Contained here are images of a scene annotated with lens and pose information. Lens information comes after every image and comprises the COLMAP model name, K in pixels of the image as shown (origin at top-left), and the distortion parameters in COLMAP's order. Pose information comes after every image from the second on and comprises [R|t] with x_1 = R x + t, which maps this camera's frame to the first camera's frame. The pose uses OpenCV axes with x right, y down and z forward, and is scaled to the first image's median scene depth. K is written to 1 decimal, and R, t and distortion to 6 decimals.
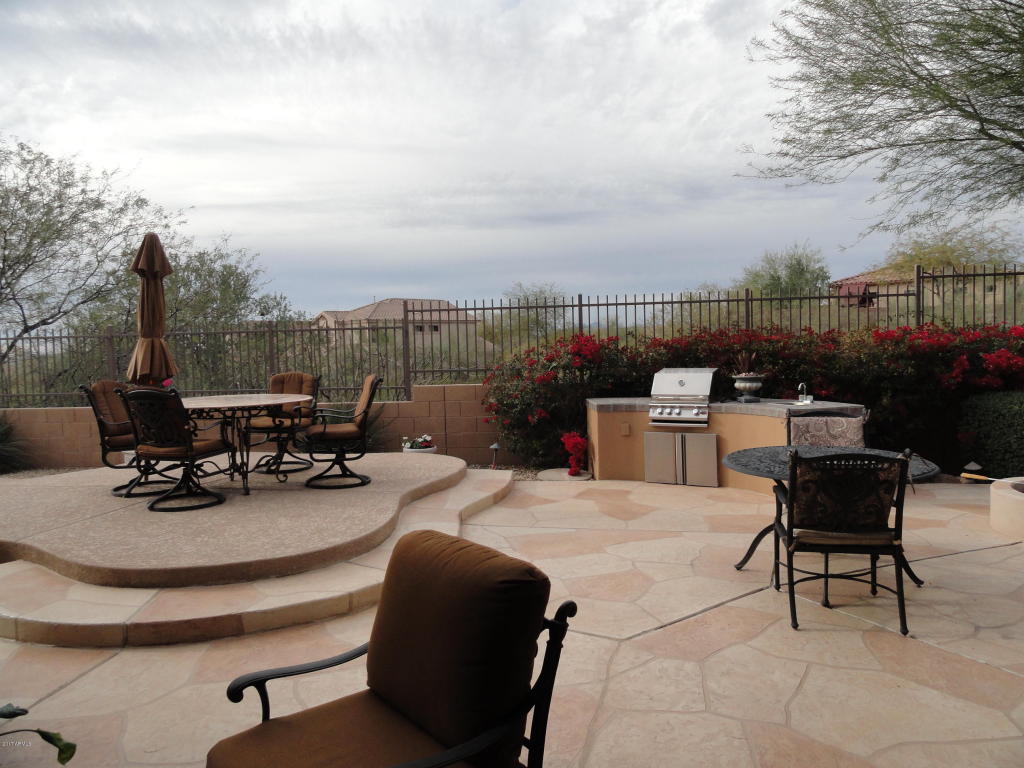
lens RADIAL K [[715.7, 0, 516.6], [0, 715.7, 378.7], [0, 0, 1]] dist [-0.016232, 0.020671]
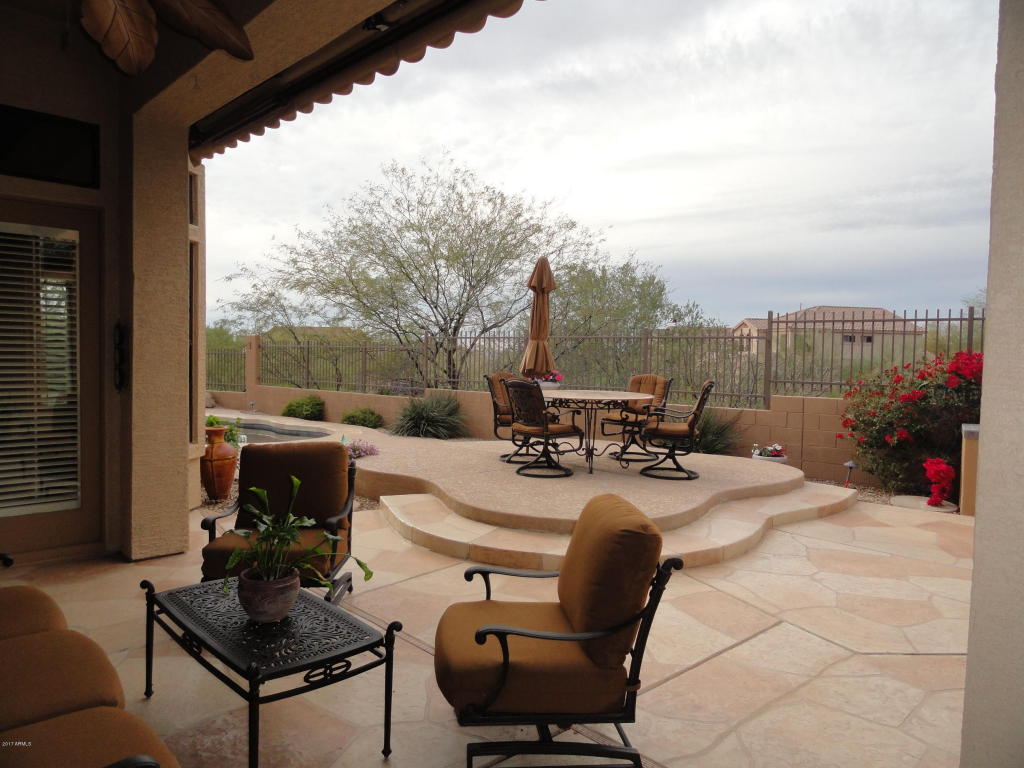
lens RADIAL K [[714.6, 0, 512.0], [0, 714.6, 384.0], [0, 0, 1]] dist [0.011496, 0.002886]
pose [[0.829249, 0.064555, -0.555138, 0.140838], [-0.065659, 0.997681, 0.017937, -0.000335], [0.555009, 0.021576, 0.831565, -0.064027]]
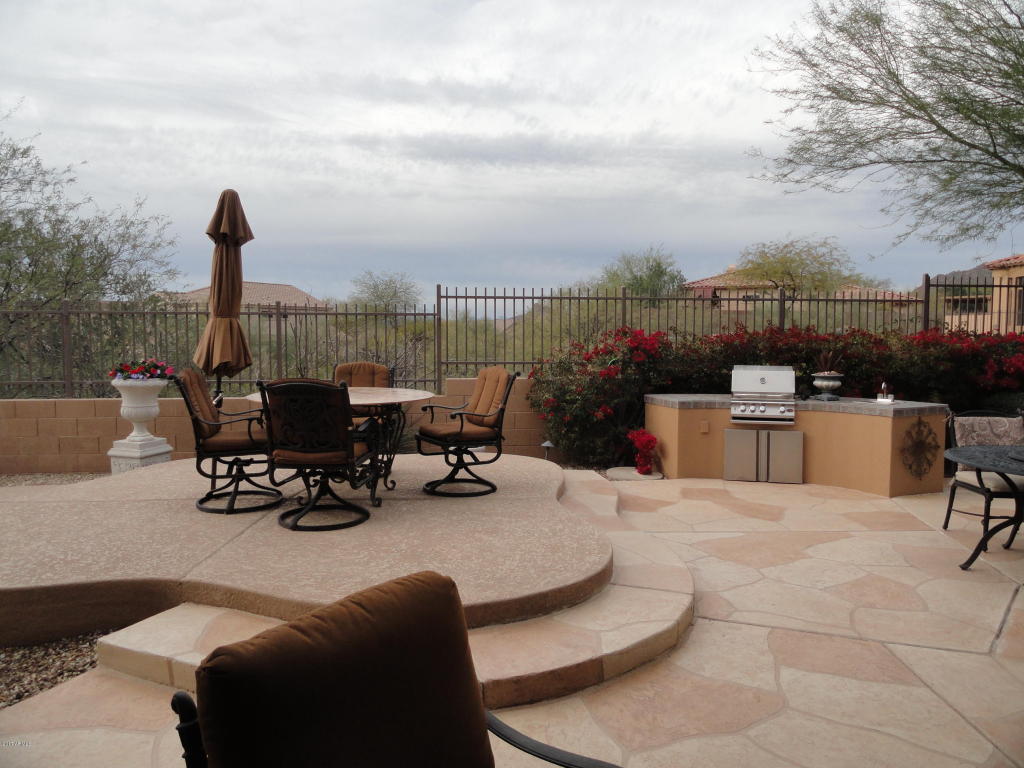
lens RADIAL K [[715.7, 0, 516.6], [0, 715.7, 378.7], [0, 0, 1]] dist [-0.016232, 0.020671]
pose [[0.971353, 0.014120, 0.237221, -0.348565], [-0.016706, 0.999821, 0.008895, 0.000311], [-0.237053, -0.012603, 0.971415, 0.113488]]
